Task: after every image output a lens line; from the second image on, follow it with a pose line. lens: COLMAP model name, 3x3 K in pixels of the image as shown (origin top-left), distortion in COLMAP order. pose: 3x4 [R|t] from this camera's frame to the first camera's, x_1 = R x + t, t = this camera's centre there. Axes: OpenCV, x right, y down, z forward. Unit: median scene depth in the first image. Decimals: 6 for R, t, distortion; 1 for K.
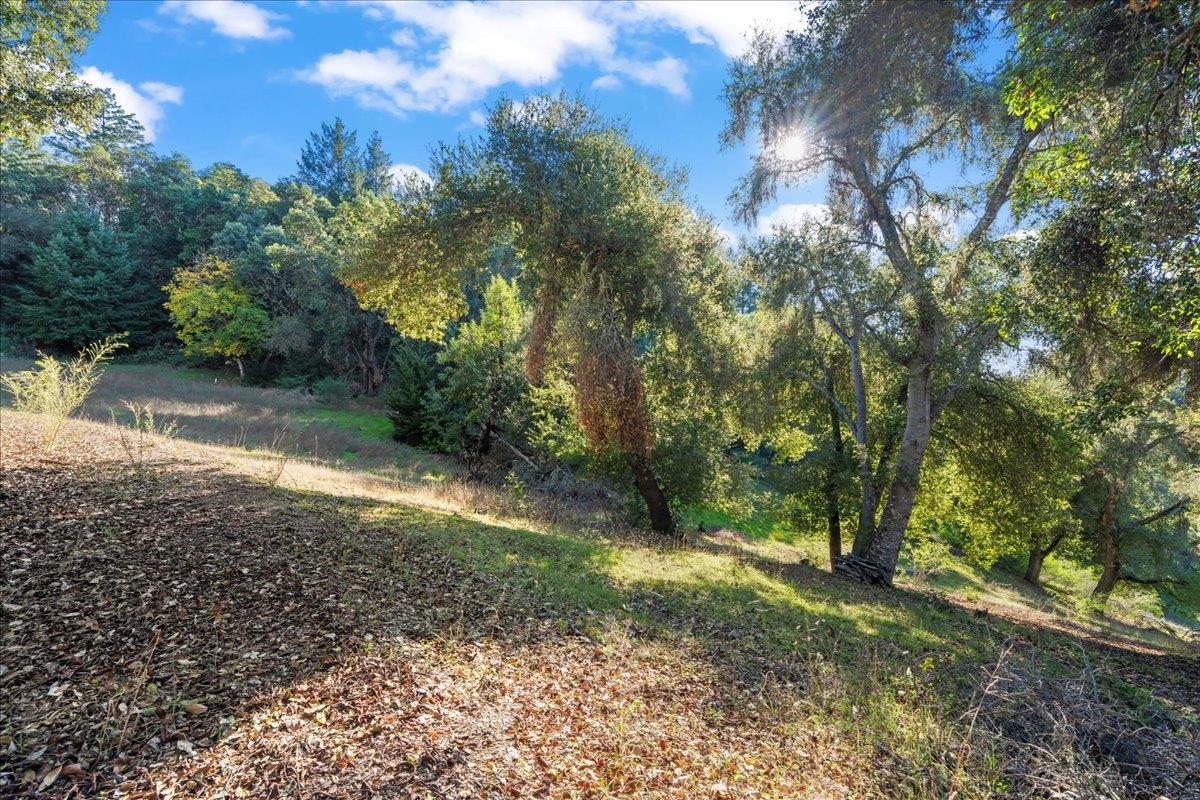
lens RADIAL K [[538.6, 0, 617.4], [0, 538.6, 402.0], [0, 0, 1]] dist [-0.002576, 0.000009]
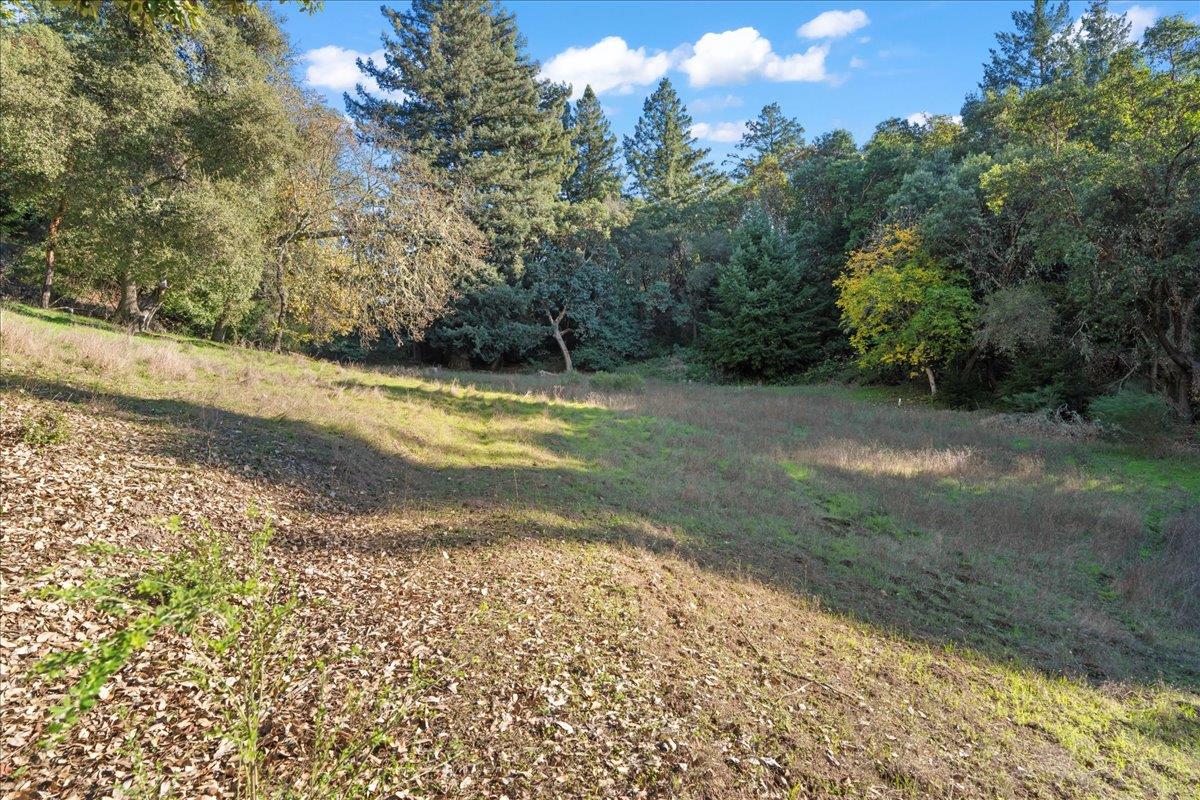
lens RADIAL K [[538.6, 0, 617.4], [0, 538.6, 402.0], [0, 0, 1]] dist [-0.002576, 0.000009]
pose [[0.497598, -0.025876, -0.867022, -0.324738], [0.012324, 0.999665, -0.022762, -0.027238], [0.867320, 0.000642, 0.497750, 0.336643]]
